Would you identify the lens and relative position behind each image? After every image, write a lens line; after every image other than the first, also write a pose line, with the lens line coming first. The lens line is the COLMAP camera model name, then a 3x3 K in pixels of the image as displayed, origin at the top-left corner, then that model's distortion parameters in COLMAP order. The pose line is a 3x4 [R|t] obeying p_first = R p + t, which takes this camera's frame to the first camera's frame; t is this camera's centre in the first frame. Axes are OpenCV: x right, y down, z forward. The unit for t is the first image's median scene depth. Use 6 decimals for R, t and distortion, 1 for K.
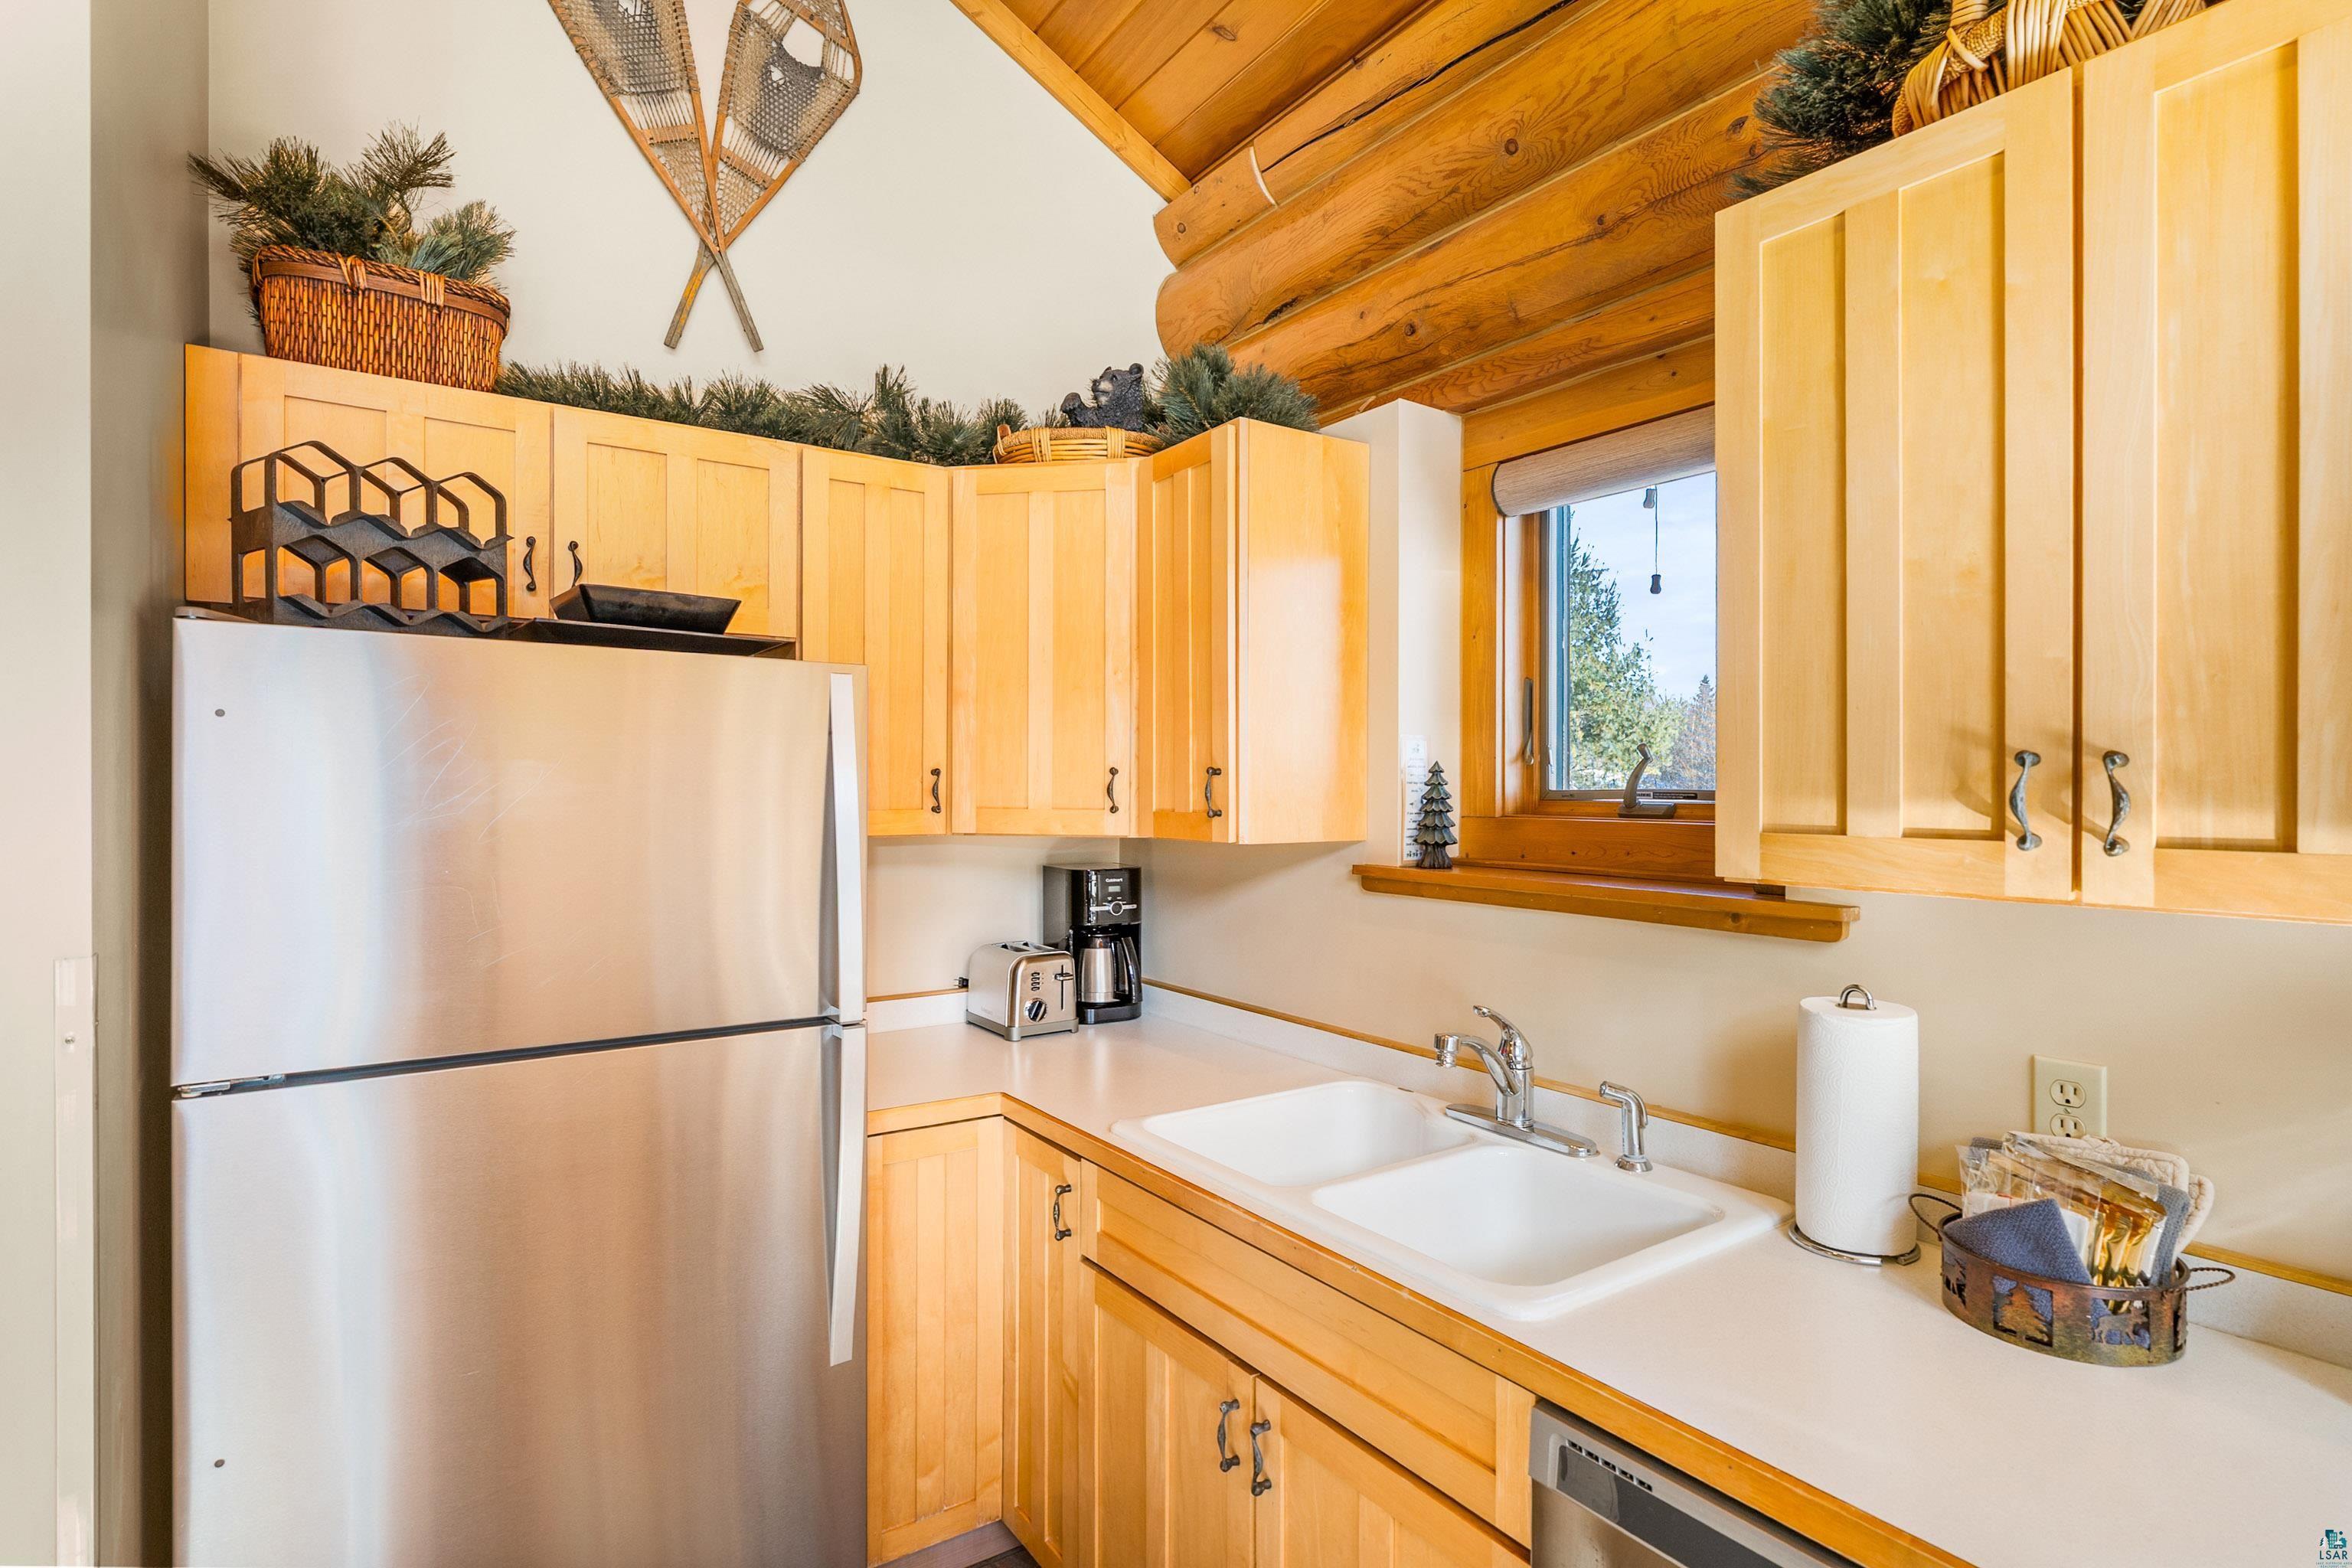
lens RADIAL K [[1157.2, 0, 1176.0], [0, 1157.2, 784.0], [0, 0, 1]] dist [0.002418, 0.000016]
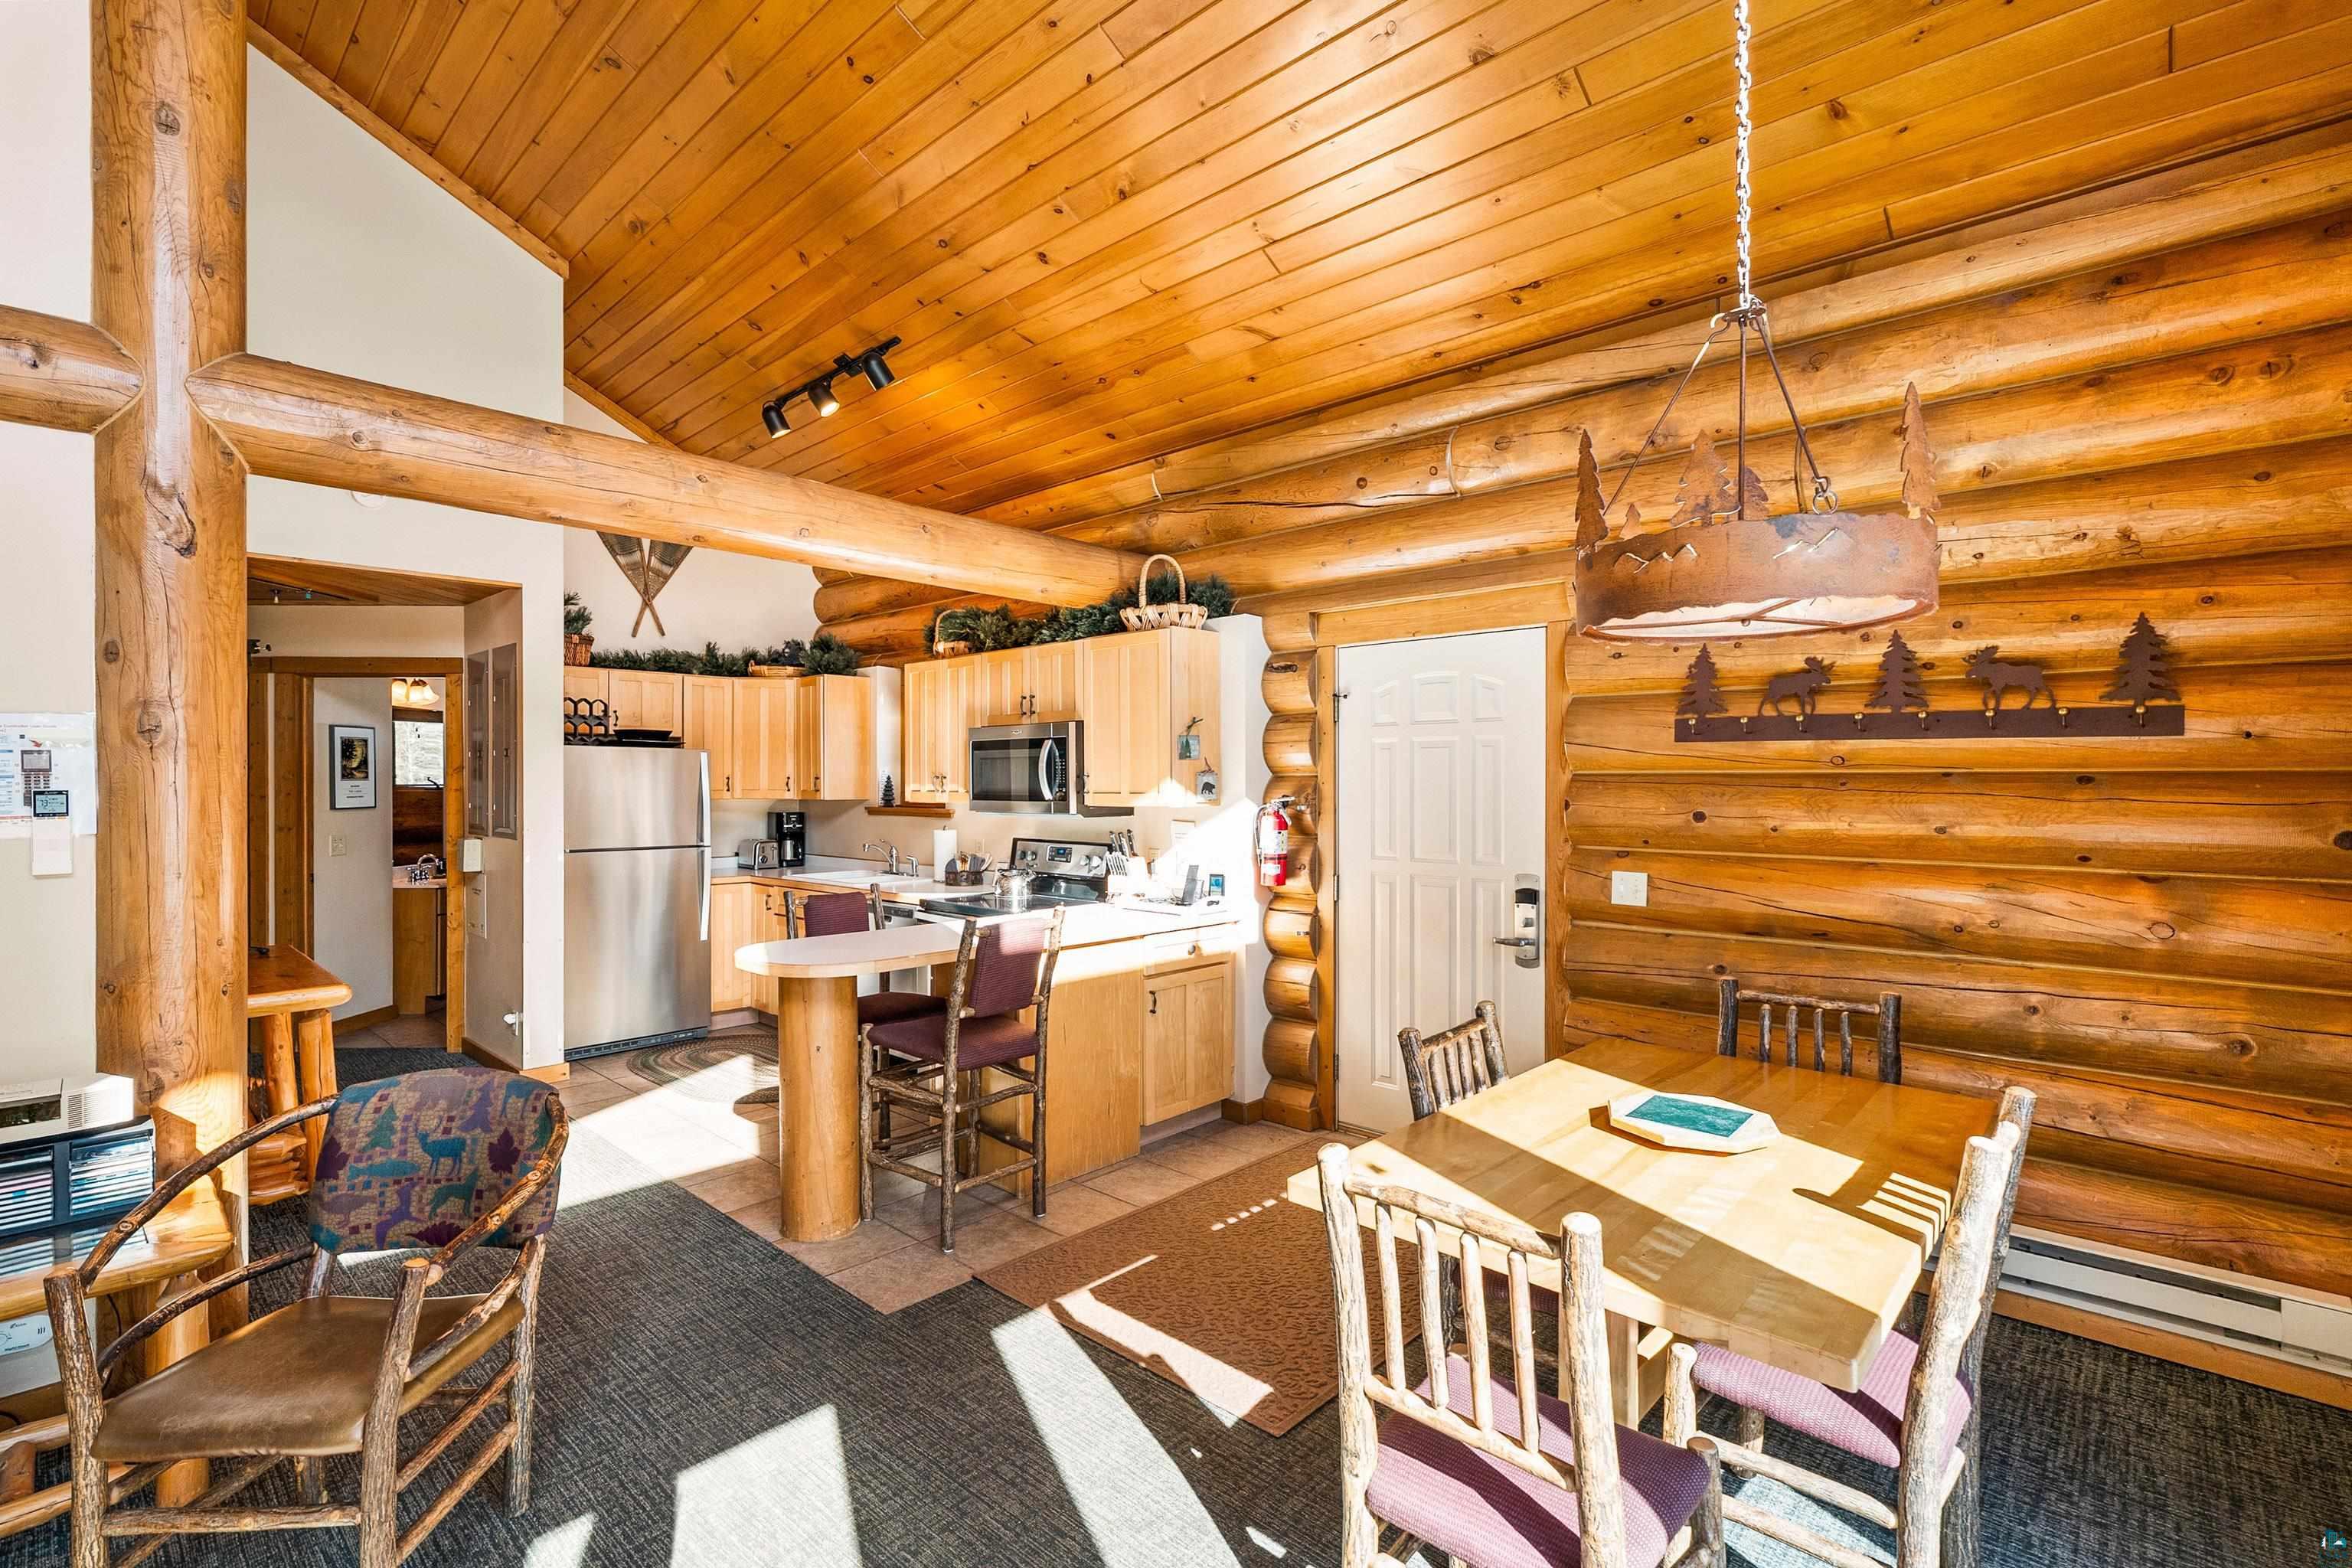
lens RADIAL K [[1063.5, 0, 1171.0], [0, 1063.5, 788.4], [0, 0, 1]] dist [-0.002862, 0.000297]
pose [[0.976209, -0.001053, 0.216830, 0.335936], [0.000121, 0.999991, 0.004314, 0.005025], [-0.216833, -0.004185, 0.976200, -2.054856]]
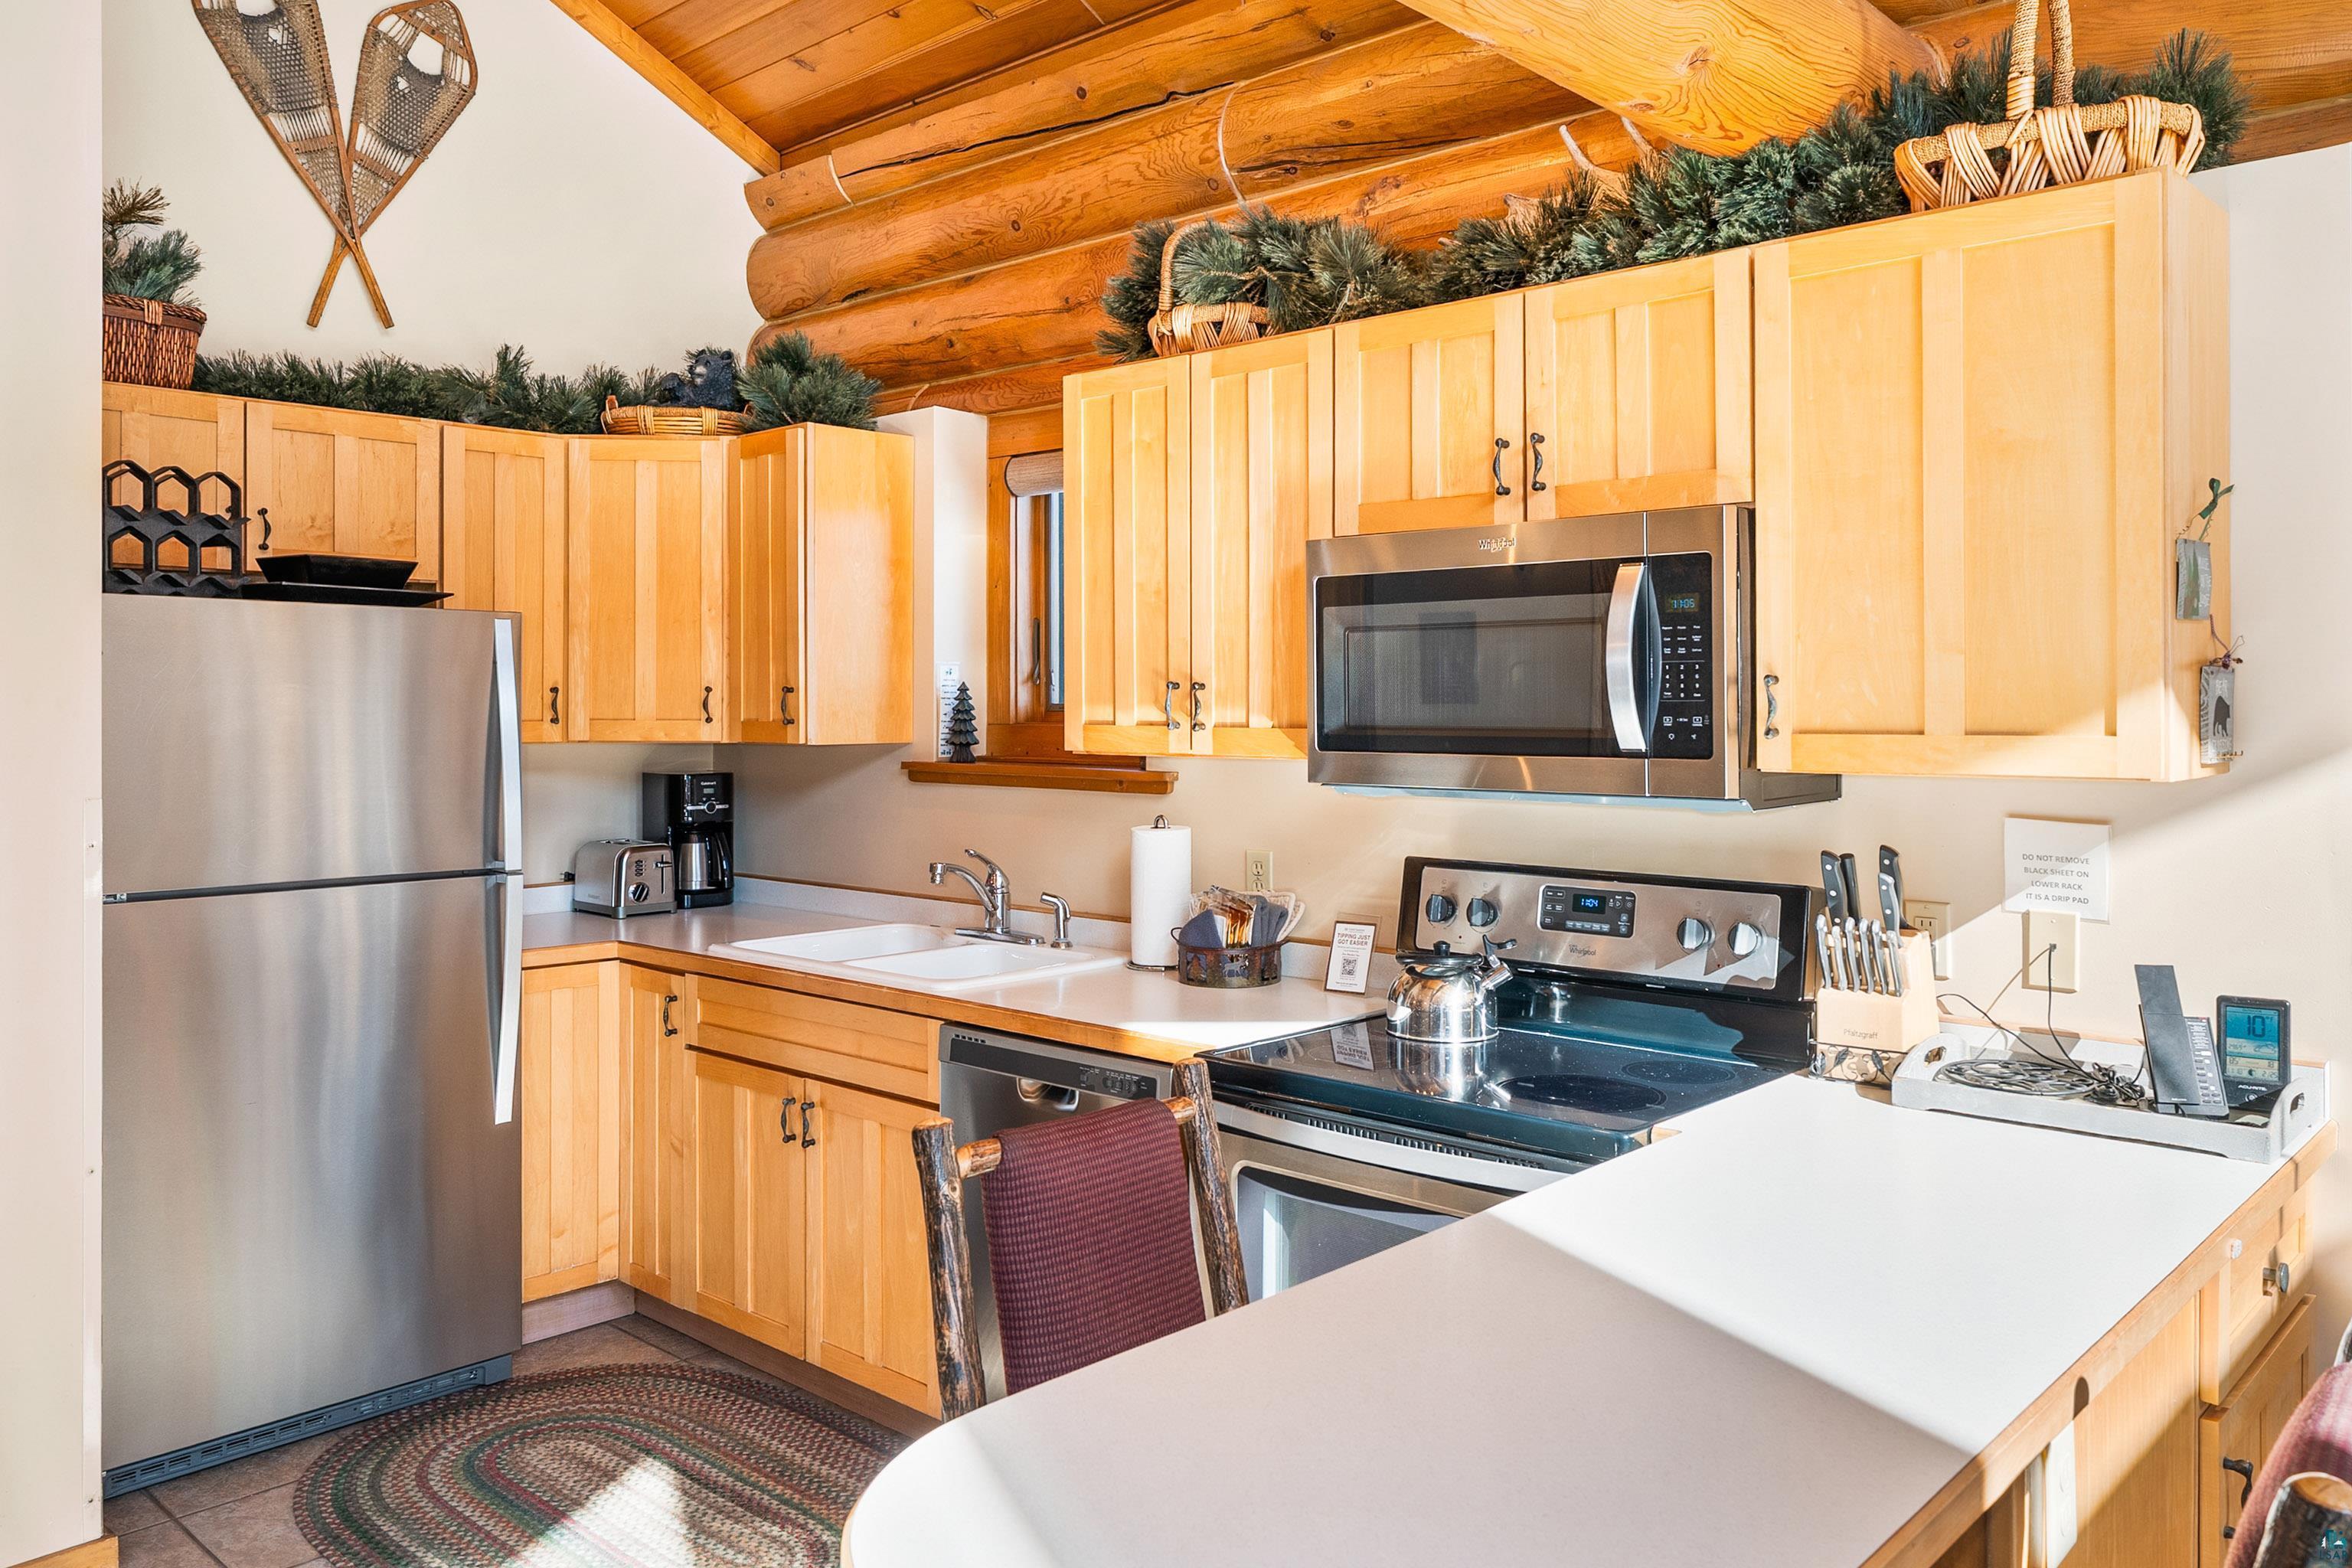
lens RADIAL K [[1702.5, 0, 1217.2], [0, 1702.5, 701.1], [0, 0, 1]] dist [-0.005129, 0.000954]
pose [[0.971269, -0.001840, 0.237977, 0.041916], [0.001884, 0.999998, 0.000045, 0.002723], [-0.237977, 0.000404, 0.971271, -0.906920]]
